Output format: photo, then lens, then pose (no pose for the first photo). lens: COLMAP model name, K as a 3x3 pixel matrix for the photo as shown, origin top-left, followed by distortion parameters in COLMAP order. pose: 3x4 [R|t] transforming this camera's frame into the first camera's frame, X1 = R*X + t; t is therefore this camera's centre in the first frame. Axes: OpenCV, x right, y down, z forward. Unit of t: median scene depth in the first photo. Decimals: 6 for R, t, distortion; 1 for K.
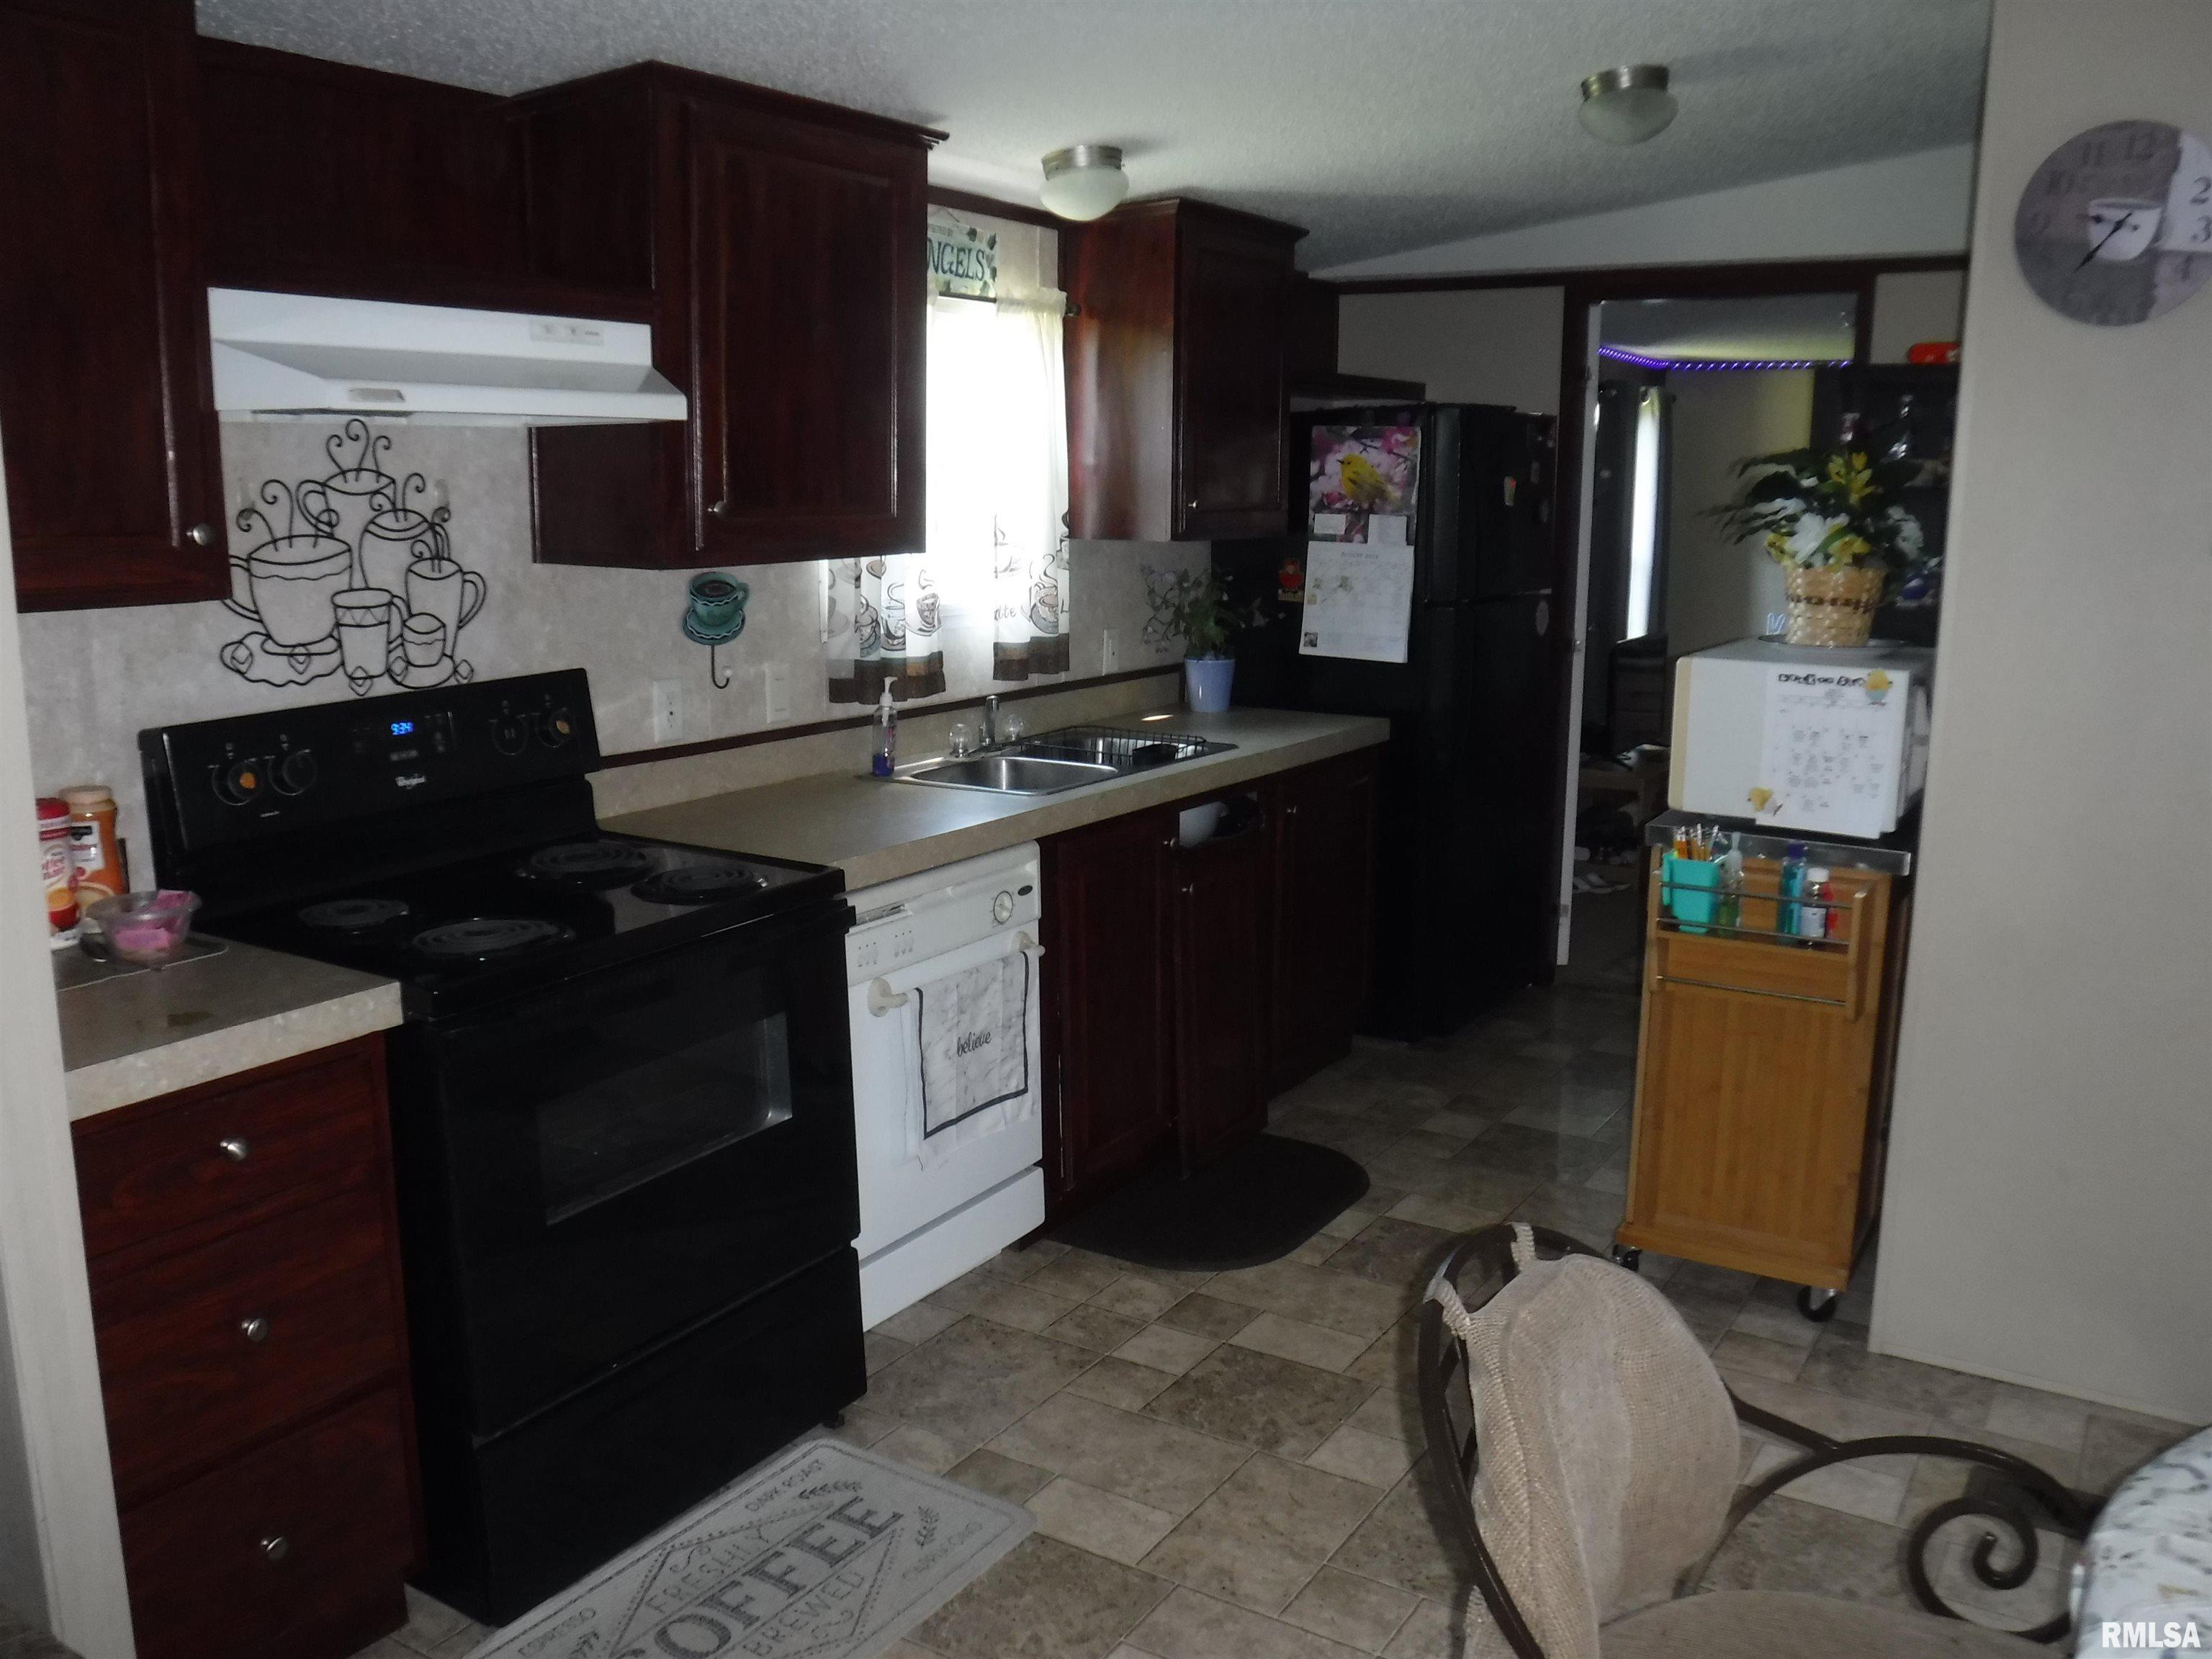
lens RADIAL K [[1822.8, 0, 1118.6], [0, 1822.8, 843.1], [0, 0, 1]] dist [-0.093702, 0.052564]
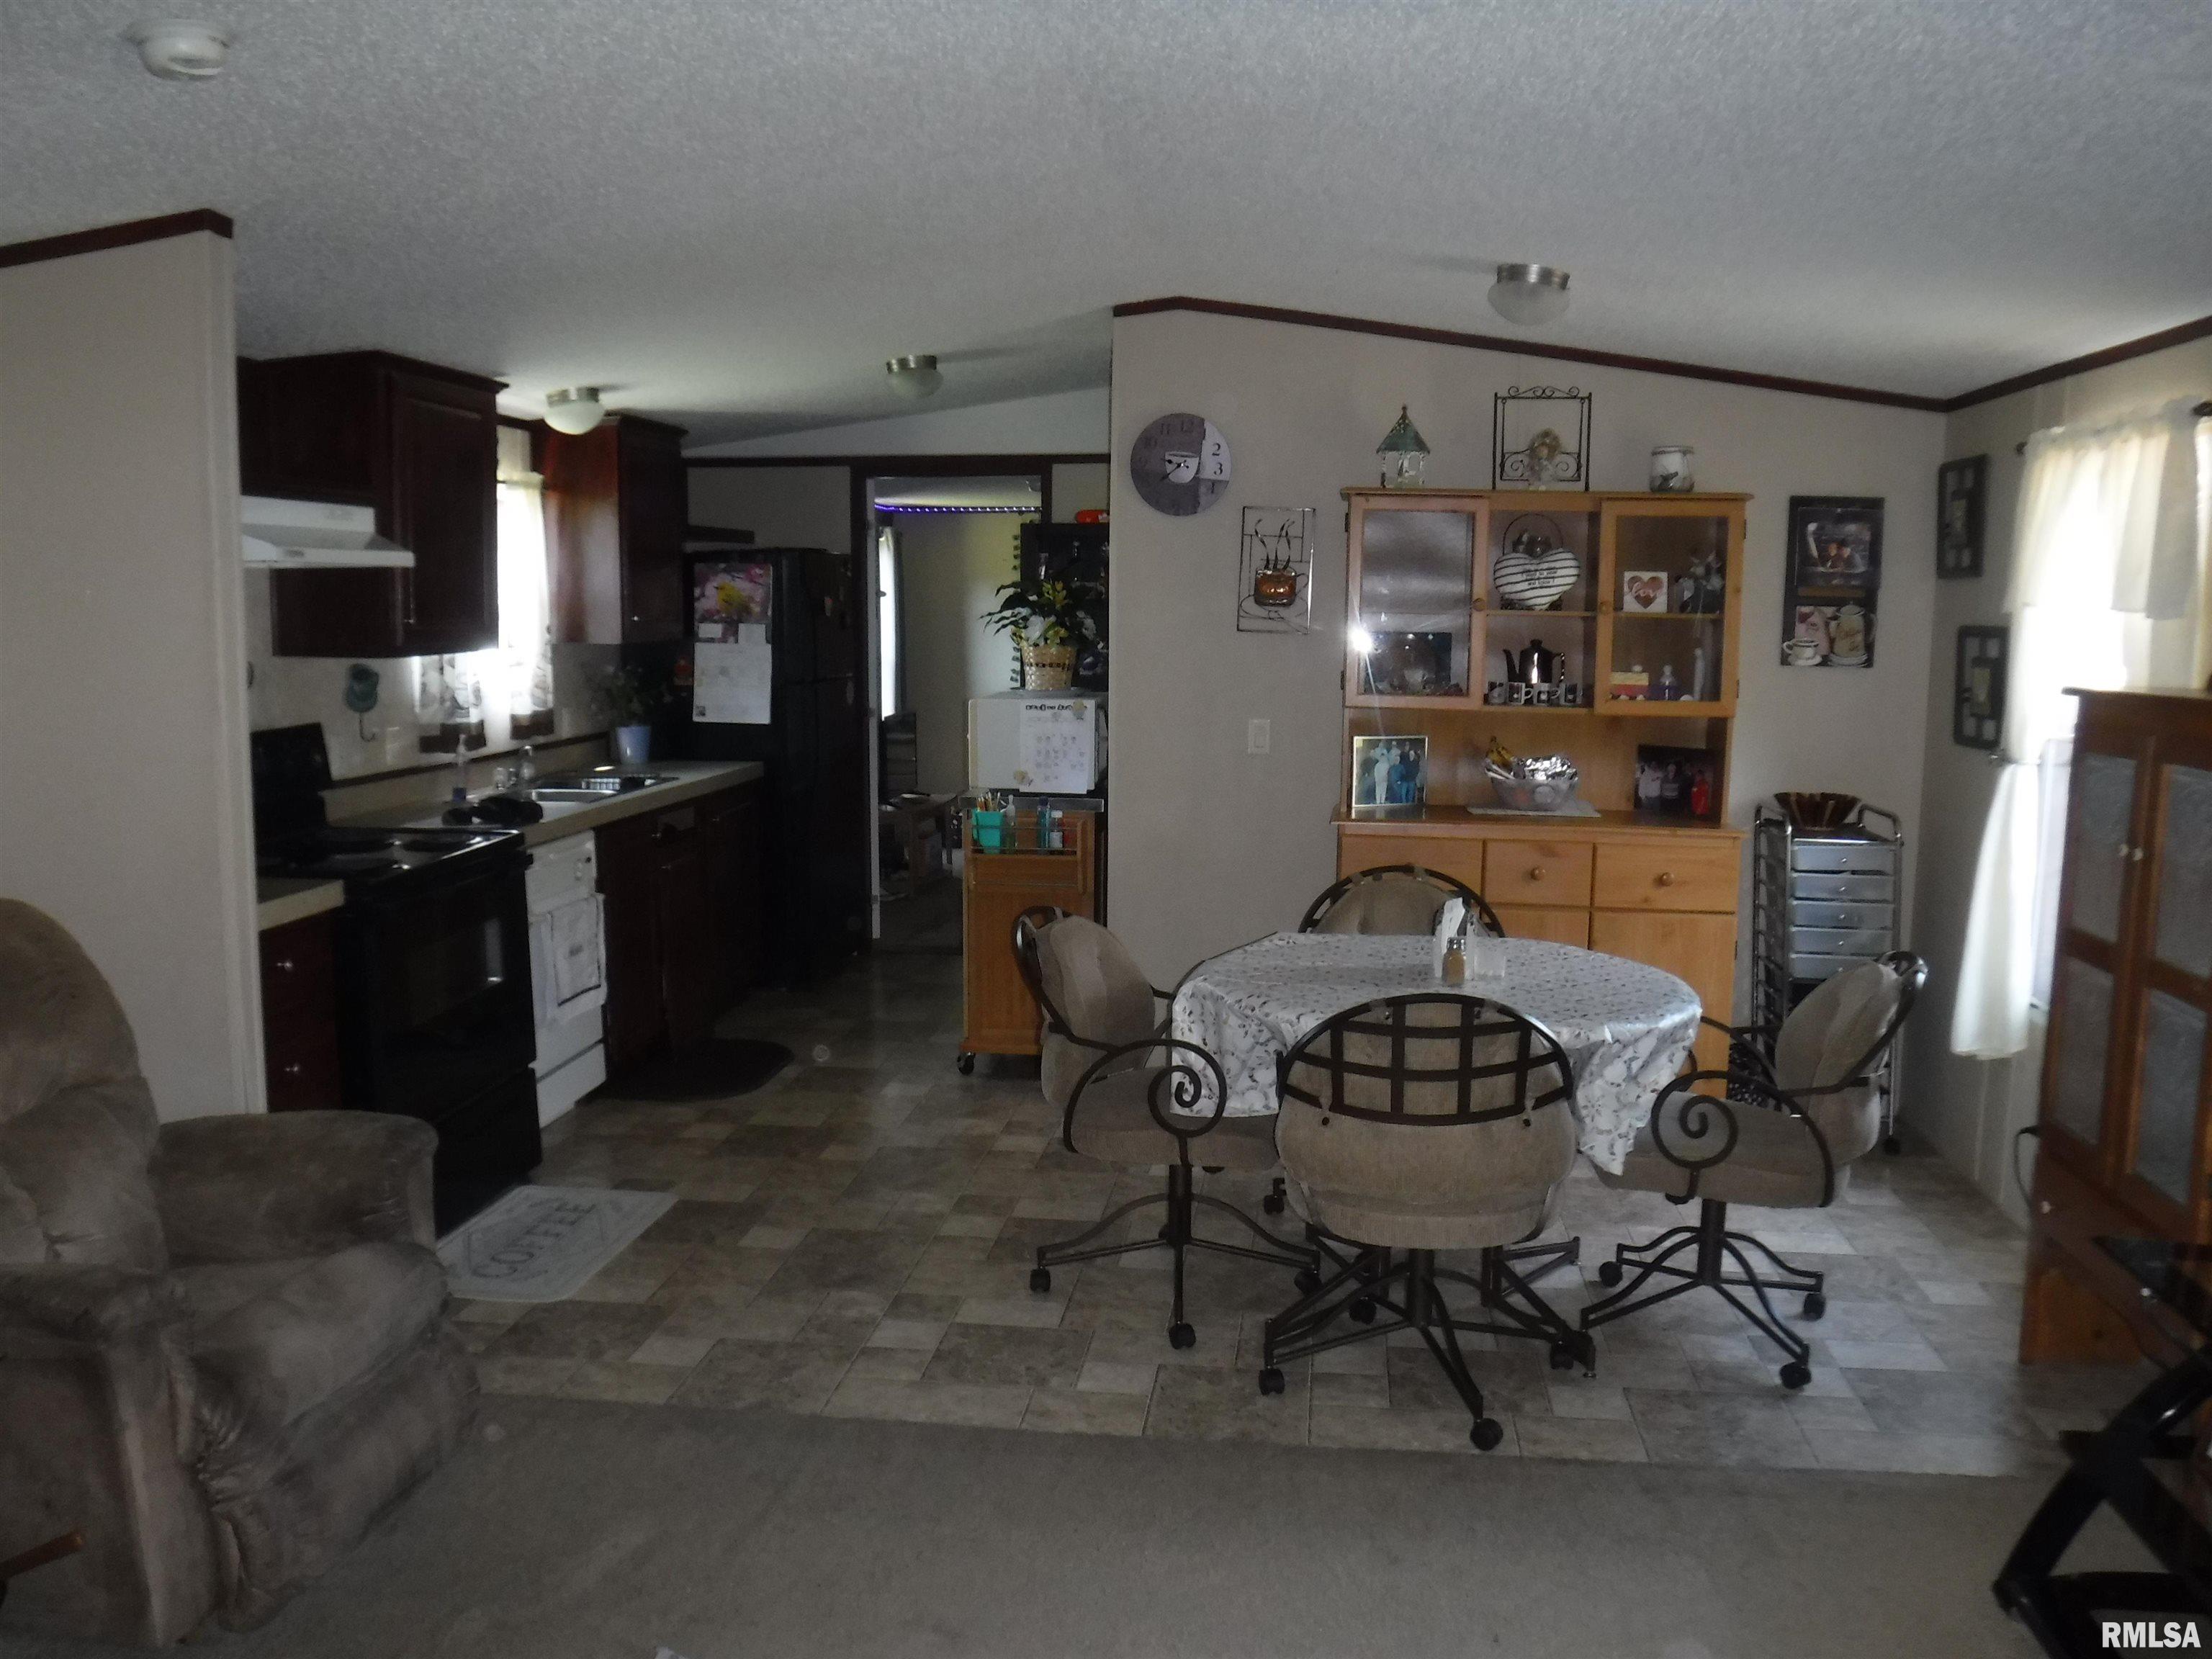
lens RADIAL K [[1822.8, 0, 1118.6], [0, 1822.8, 843.1], [0, 0, 1]] dist [-0.093702, 0.052564]
pose [[0.905377, -0.059163, 0.420468, -0.280645], [0.085704, 0.995327, -0.044493, 0.115368], [-0.415870, 0.076318, 0.906216, -0.585823]]
